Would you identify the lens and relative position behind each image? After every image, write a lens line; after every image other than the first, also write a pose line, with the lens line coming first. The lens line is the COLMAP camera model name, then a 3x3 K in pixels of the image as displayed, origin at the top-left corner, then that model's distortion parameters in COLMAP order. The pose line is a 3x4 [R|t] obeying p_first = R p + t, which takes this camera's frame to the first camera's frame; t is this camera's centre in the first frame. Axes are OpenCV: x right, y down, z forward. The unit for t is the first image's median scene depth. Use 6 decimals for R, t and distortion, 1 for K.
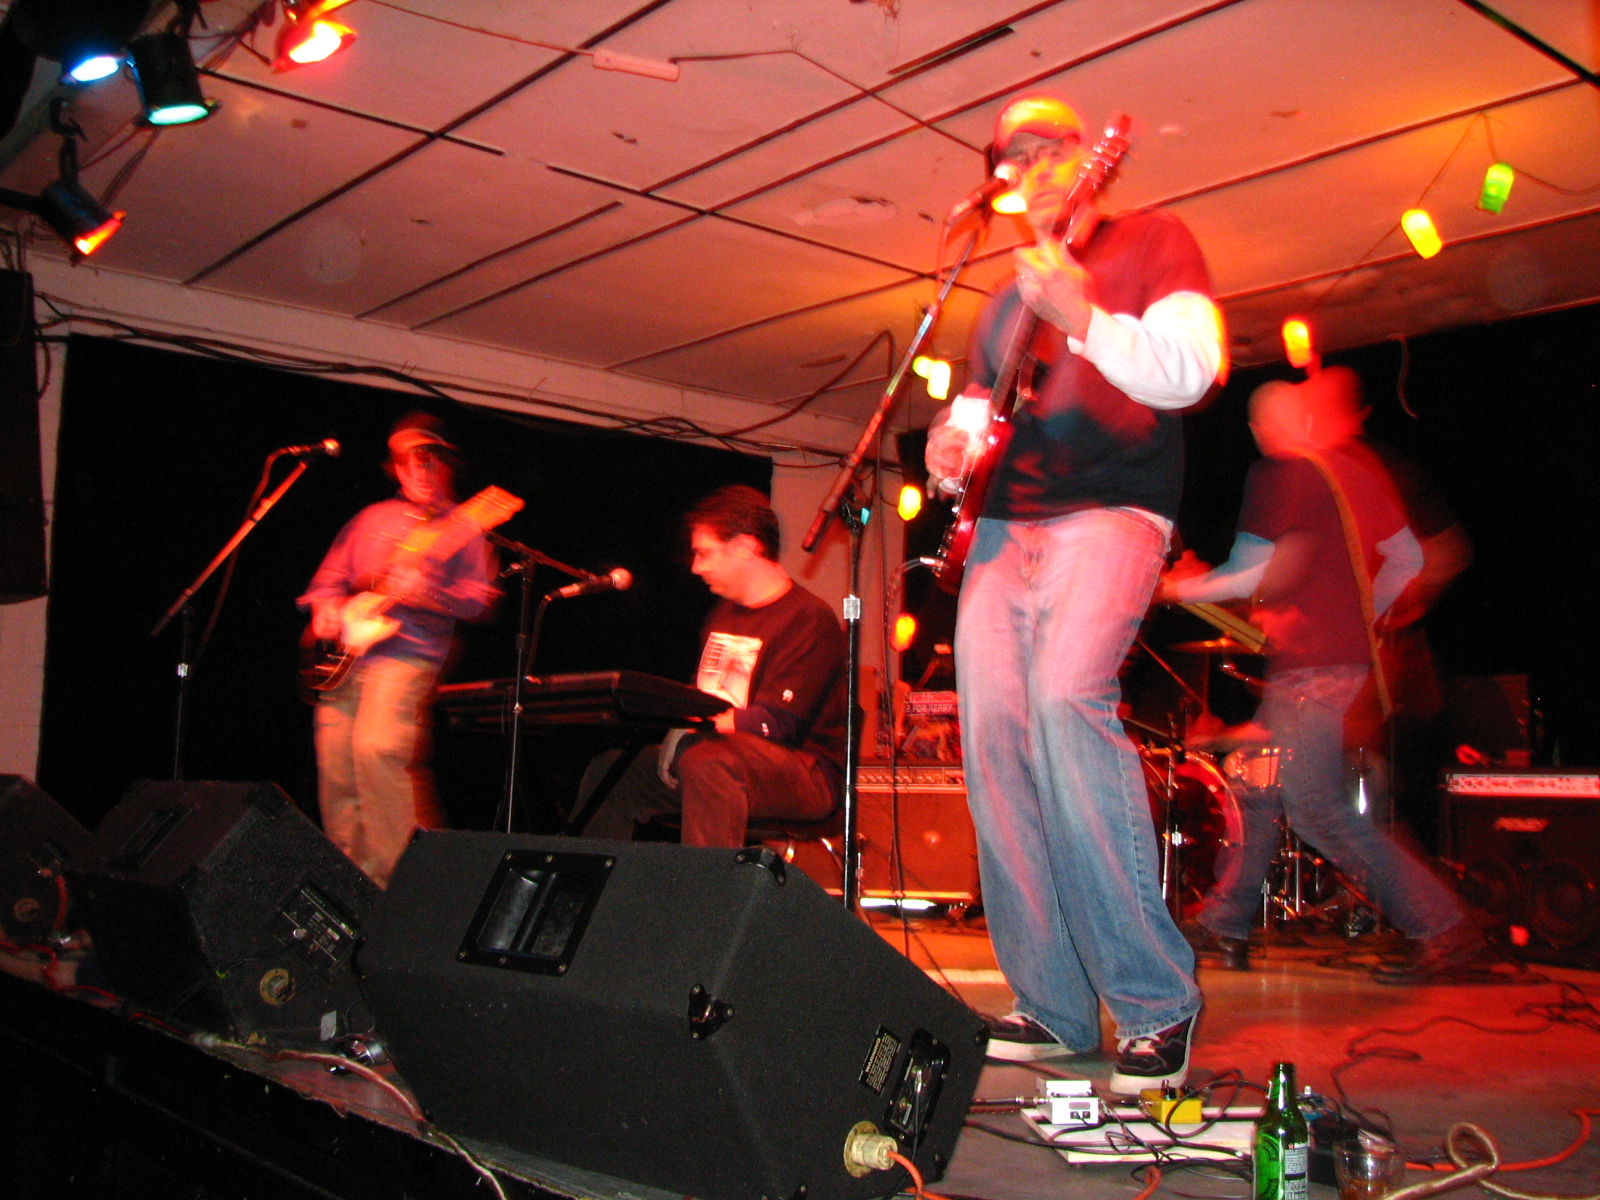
lens RADIAL K [[1700.4, 0, 800.0], [0, 1700.4, 600.0], [0, 0, 1]] dist [-0.216679, 0.337429]
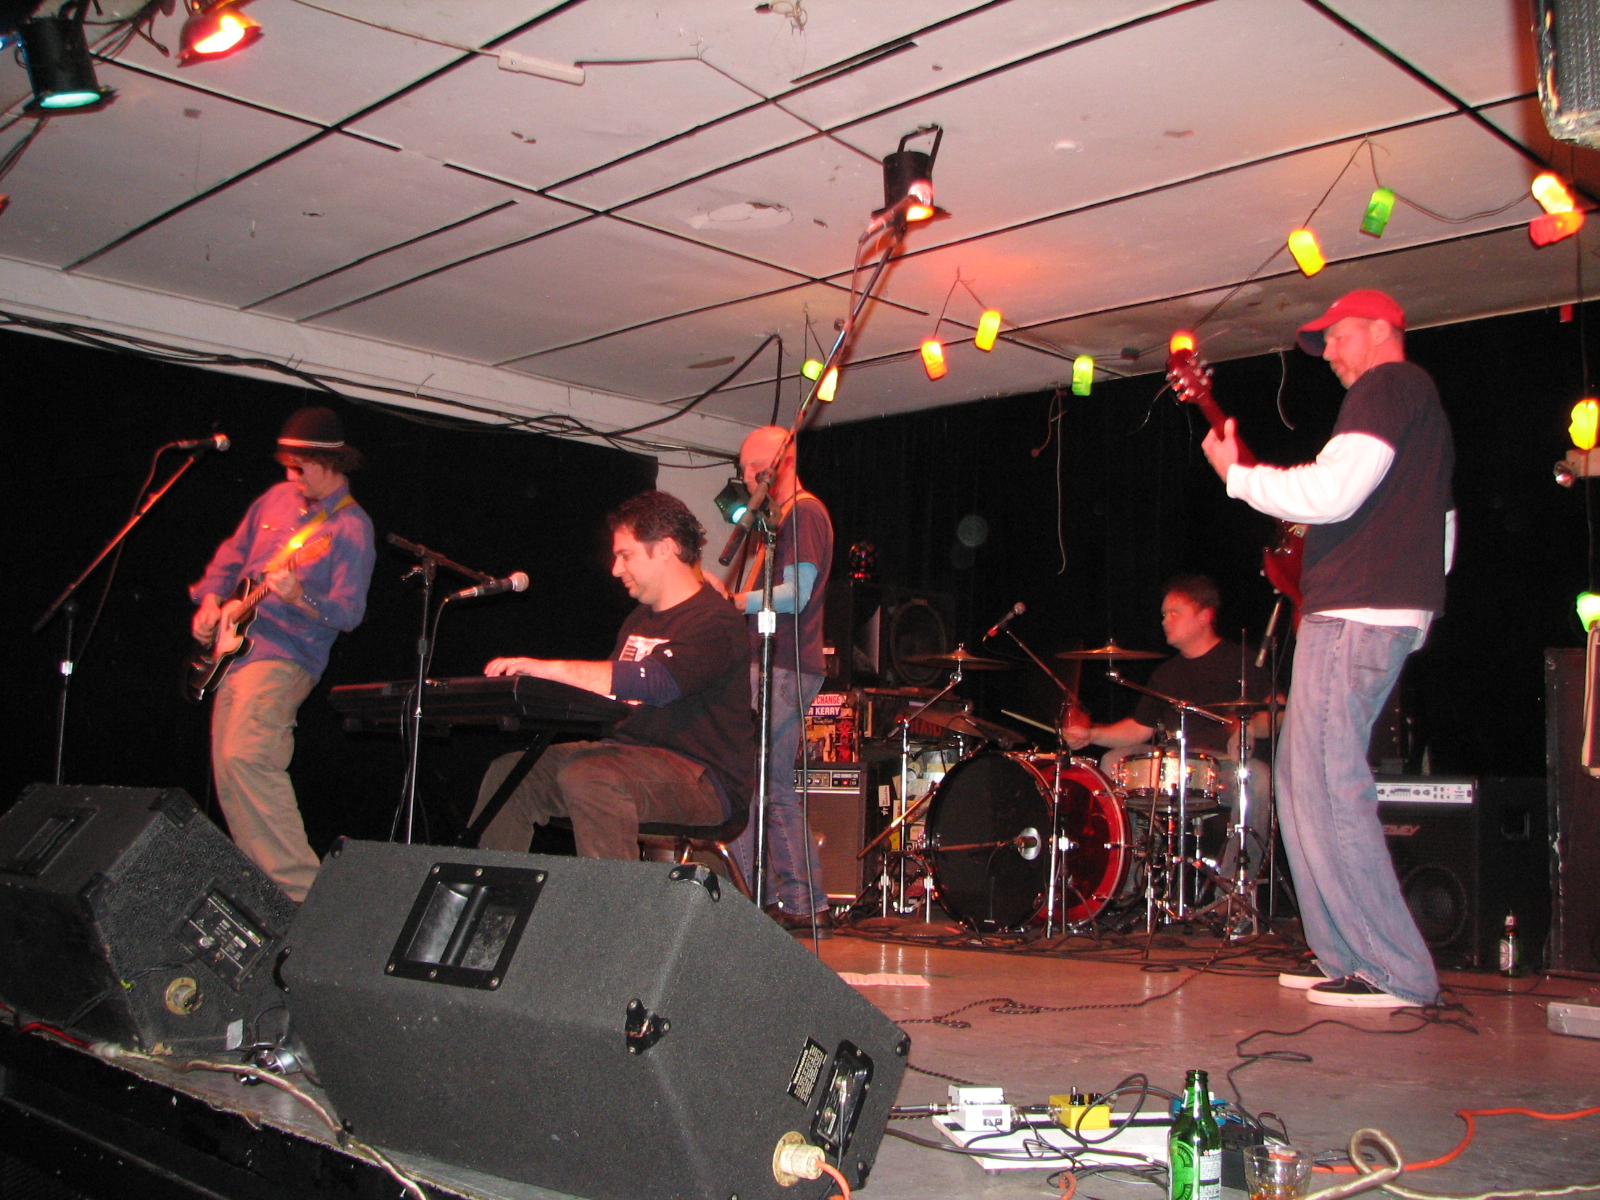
lens RADIAL K [[1700.4, 0, 800.0], [0, 1700.4, 600.0], [0, 0, 1]] dist [-0.216679, 0.337429]
pose [[0.997098, 0.012192, 0.075146, -0.024084], [-0.012394, 0.999921, 0.002224, -0.009786], [-0.075113, -0.003149, 0.997170, -0.010831]]
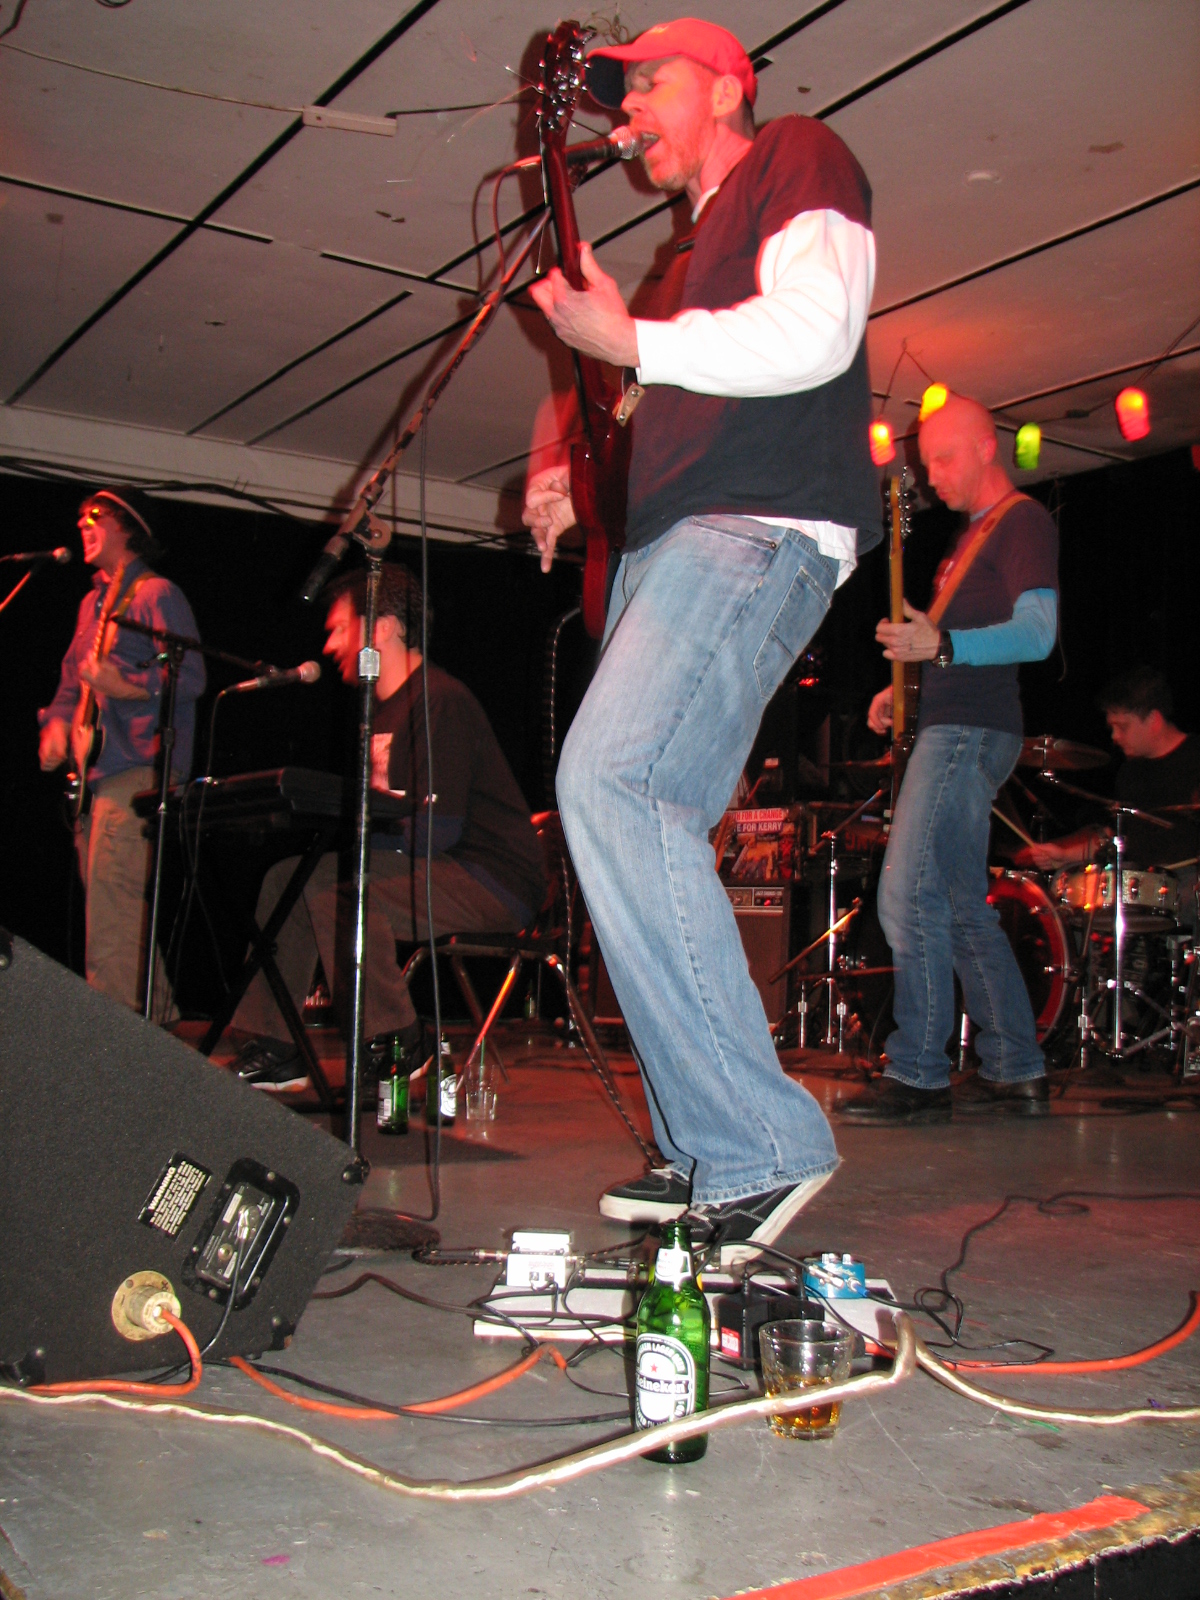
lens RADIAL K [[1700.4, 0, 557.6], [0, 1700.4, 798.1], [0, 0, 1]] dist [-0.216679, 0.337429]
pose [[0.991584, -0.006239, -0.129318, 0.217401], [0.010634, 0.999388, 0.033327, 0.039480], [0.129031, -0.034421, 0.991043, 0.157591]]
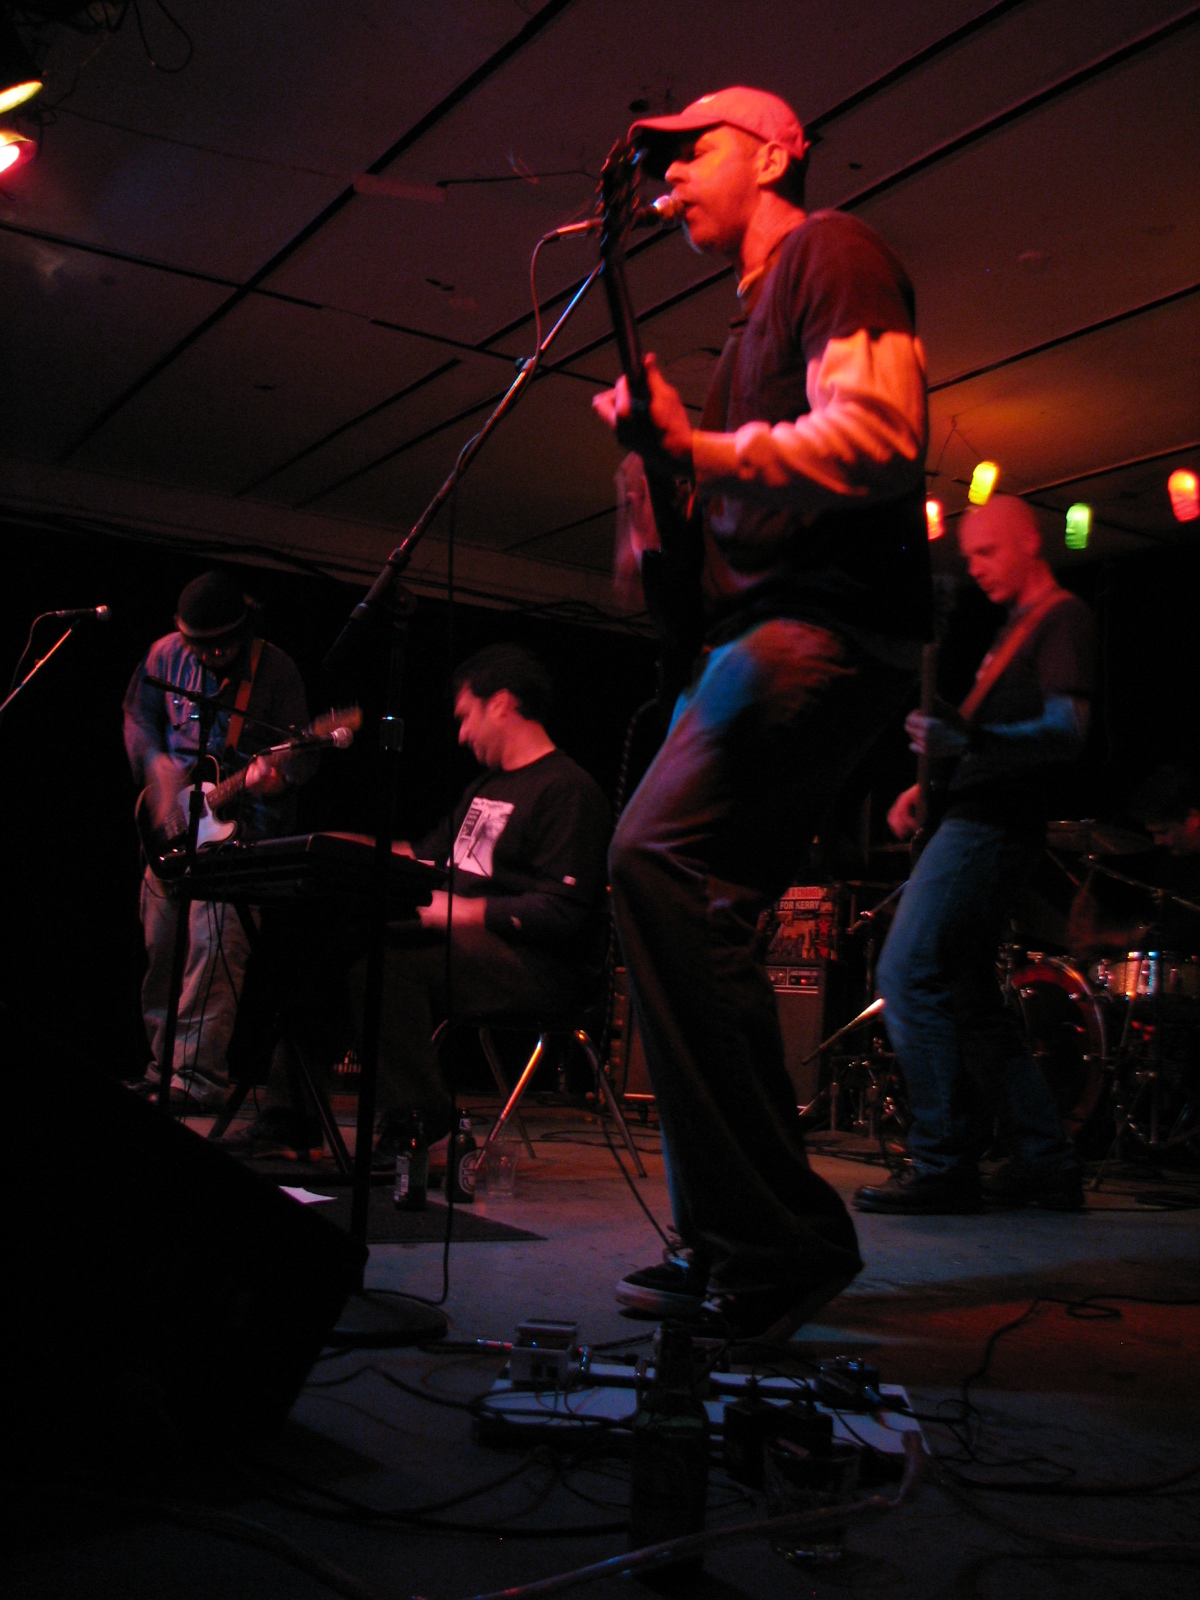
lens RADIAL K [[1700.4, 0, 557.6], [0, 1700.4, 798.1], [0, 0, 1]] dist [-0.216679, 0.337429]
pose [[0.987803, 0.013864, -0.155089, 0.223922], [-0.015200, 0.999857, -0.007432, 0.036847], [0.154964, 0.009699, 0.987873, 0.175559]]
